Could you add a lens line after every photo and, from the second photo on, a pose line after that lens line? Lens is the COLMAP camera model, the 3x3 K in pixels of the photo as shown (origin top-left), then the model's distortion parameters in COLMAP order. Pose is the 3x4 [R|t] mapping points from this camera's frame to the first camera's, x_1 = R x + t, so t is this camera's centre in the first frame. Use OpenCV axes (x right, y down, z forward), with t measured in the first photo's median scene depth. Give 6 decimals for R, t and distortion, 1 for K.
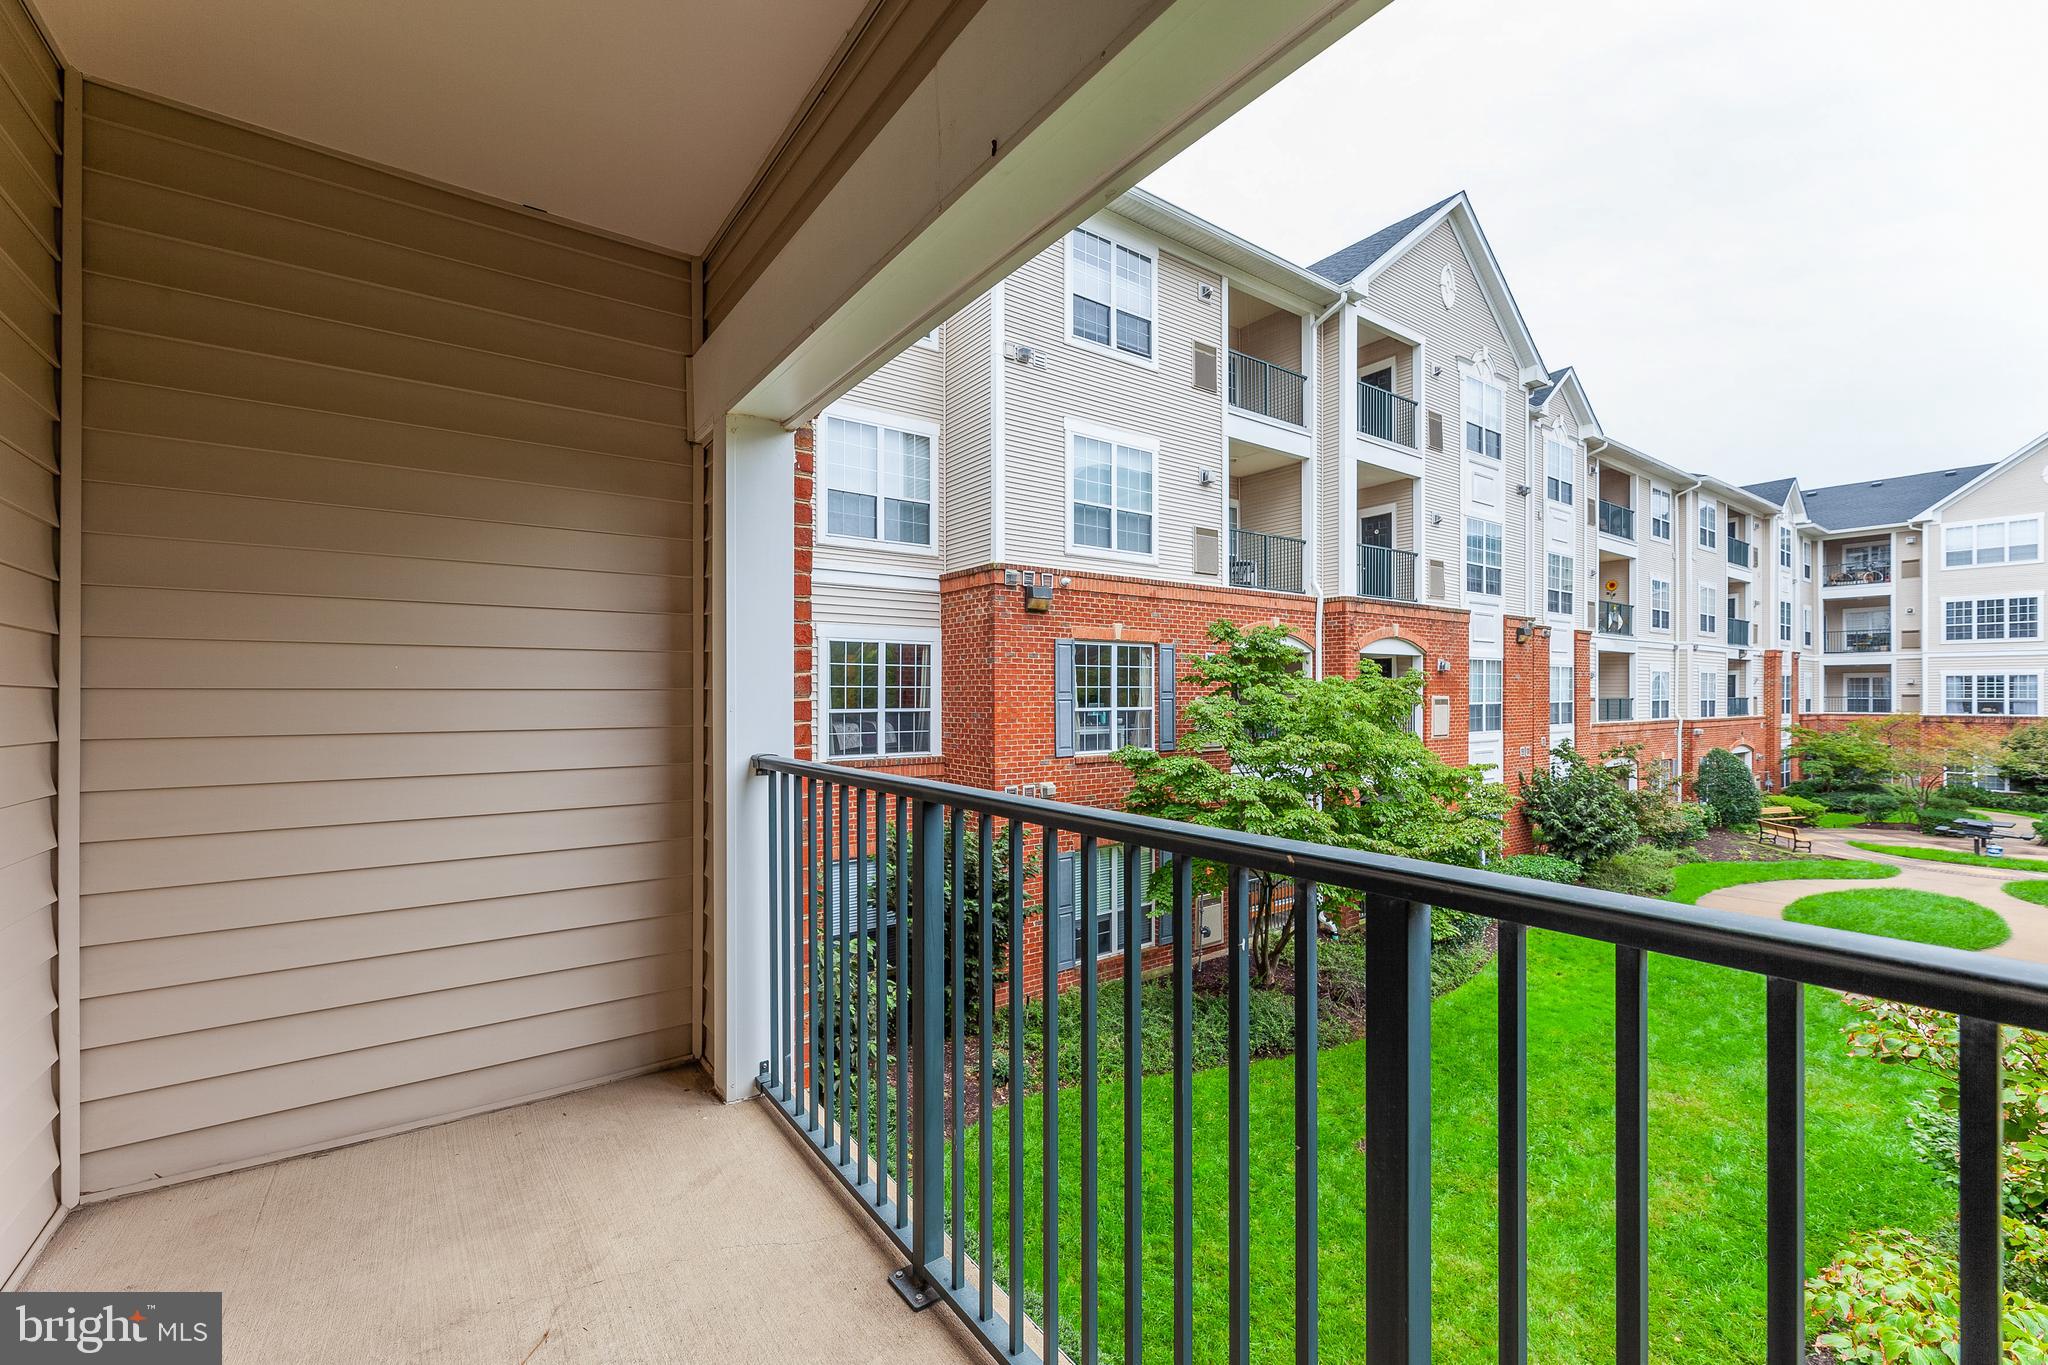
lens RADIAL K [[837.3, 0, 1035.2], [0, 837.3, 687.0], [0, 0, 1]] dist [-0.000694, 0.000061]
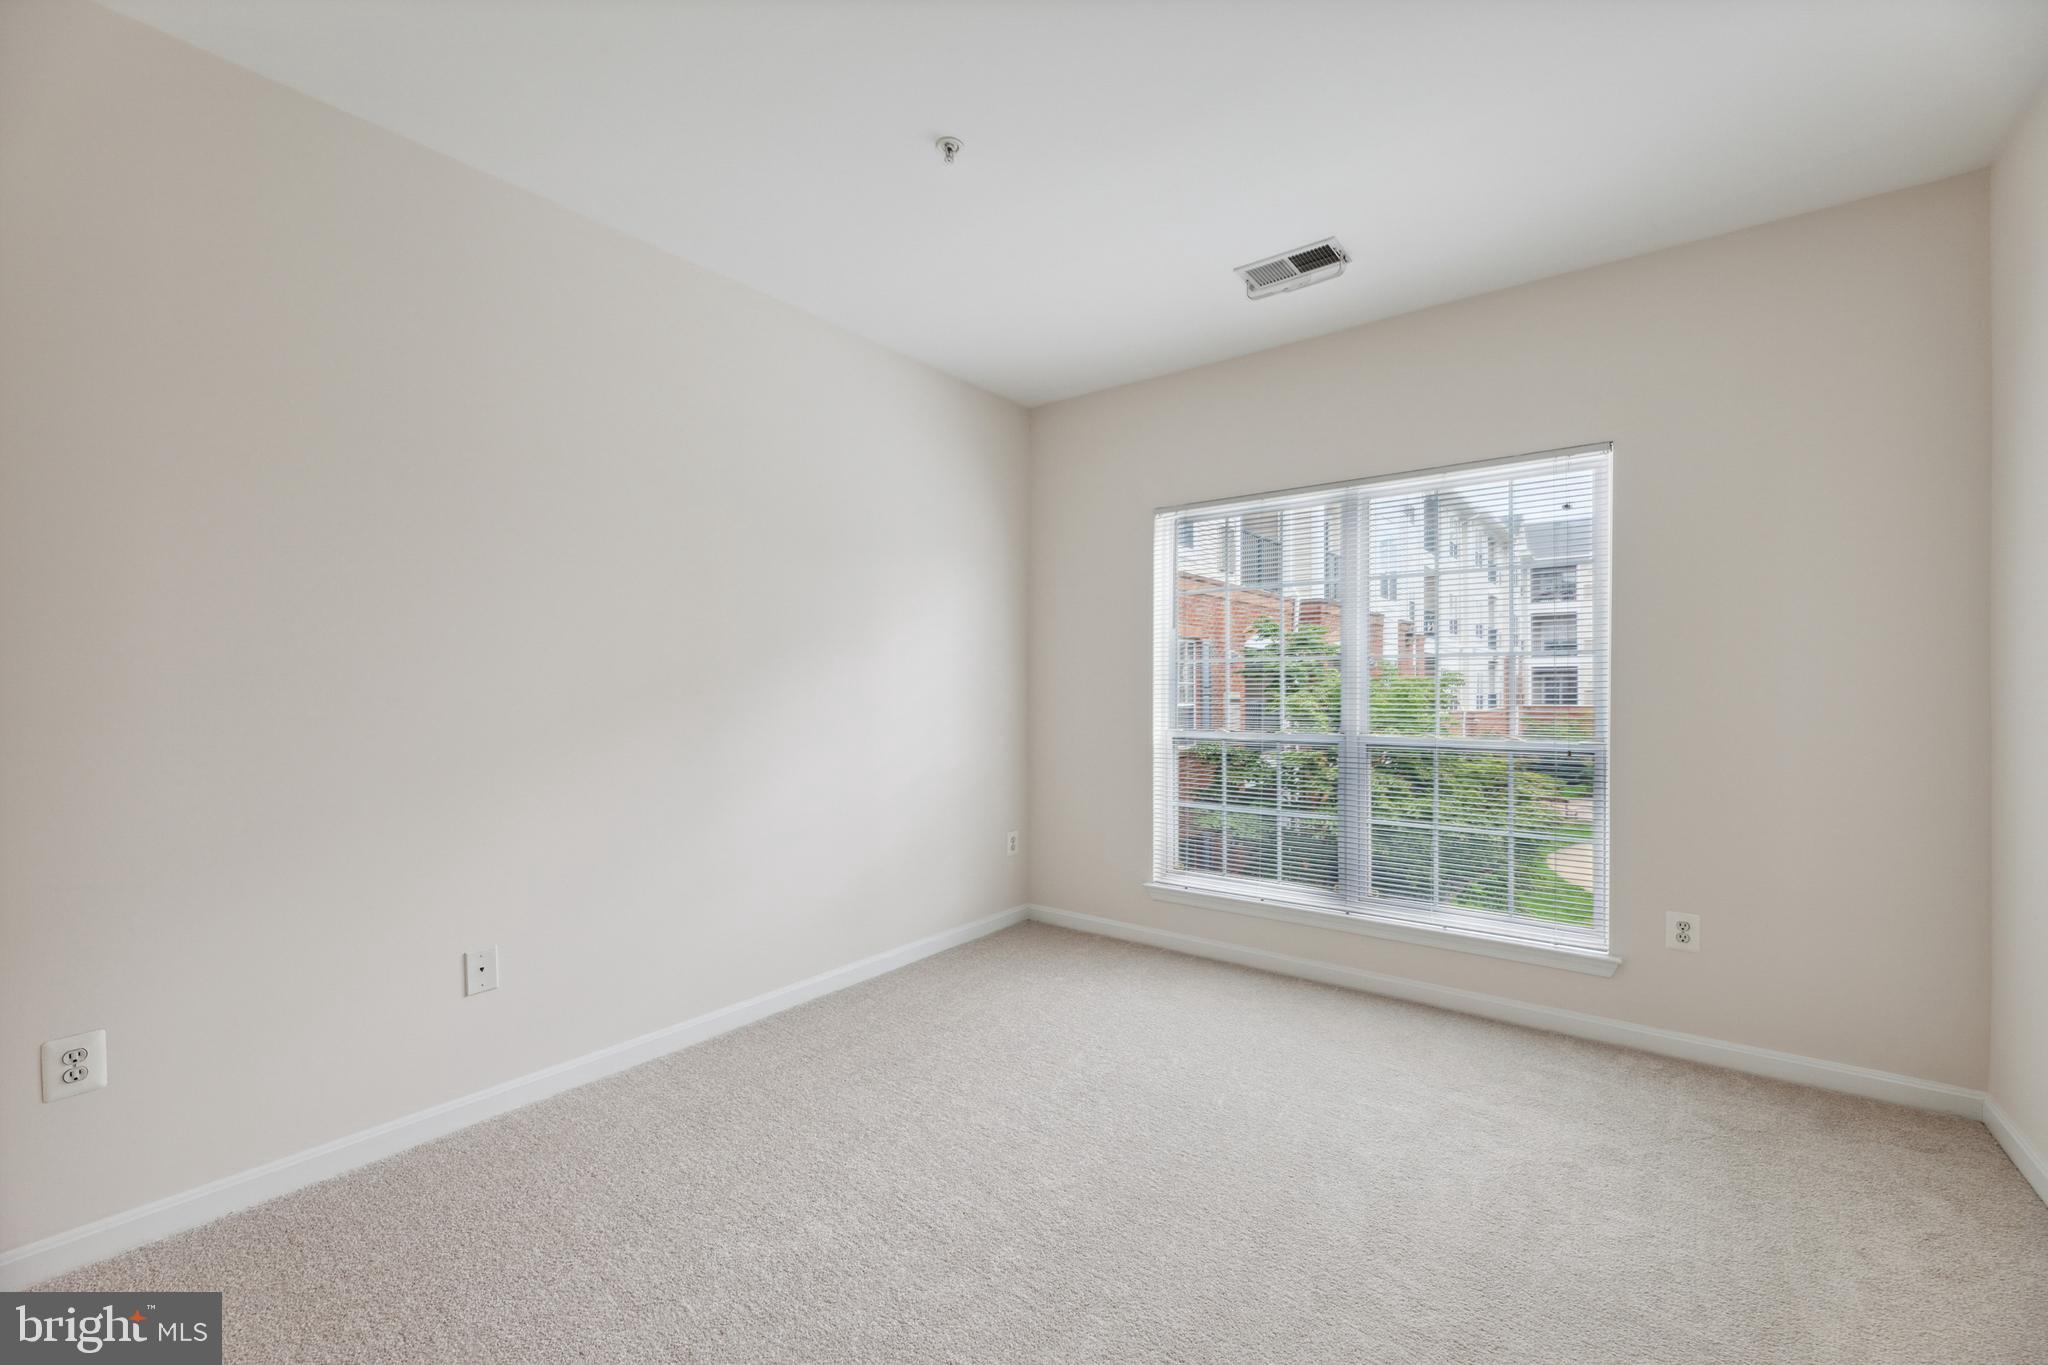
lens RADIAL K [[837.3, 0, 1035.2], [0, 837.3, 687.0], [0, 0, 1]] dist [-0.000694, 0.000061]
pose [[0.952854, 0.000511, 0.303429, -0.152740], [-0.001764, 0.999991, 0.003856, 0.000660], [-0.303424, -0.004209, 0.952846, 0.046513]]
